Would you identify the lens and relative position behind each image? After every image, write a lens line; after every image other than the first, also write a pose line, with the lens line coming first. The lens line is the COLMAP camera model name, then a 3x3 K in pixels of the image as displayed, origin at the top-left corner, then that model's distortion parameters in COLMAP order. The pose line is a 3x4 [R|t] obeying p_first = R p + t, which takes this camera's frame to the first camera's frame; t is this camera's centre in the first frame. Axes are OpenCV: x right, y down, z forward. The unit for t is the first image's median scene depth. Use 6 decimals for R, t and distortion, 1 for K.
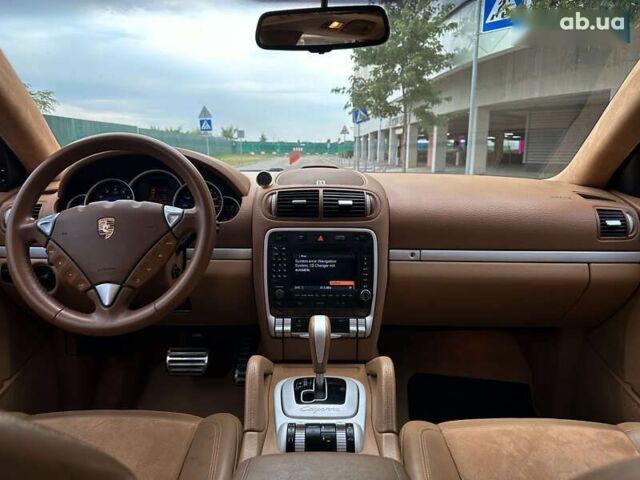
lens RADIAL K [[464.1, 0, 320.0], [0, 464.1, 240.0], [0, 0, 1]] dist [-0.017567, -0.003454]
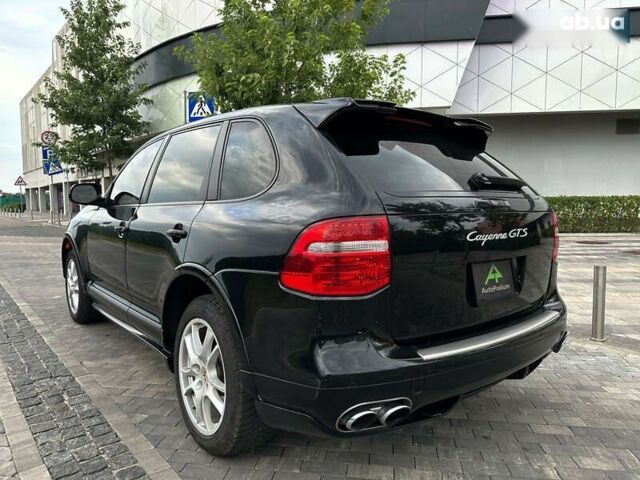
lens RADIAL K [[452.3, 0, 320.0], [0, 452.3, 240.0], [0, 0, 1]] dist [-0.000949, -0.006232]
pose [[0.786482, -0.054938, 0.615165, -0.081624], [0.122255, 0.990175, -0.067873, 0.030020], [-0.605393, 0.128588, 0.785471, -0.127973]]
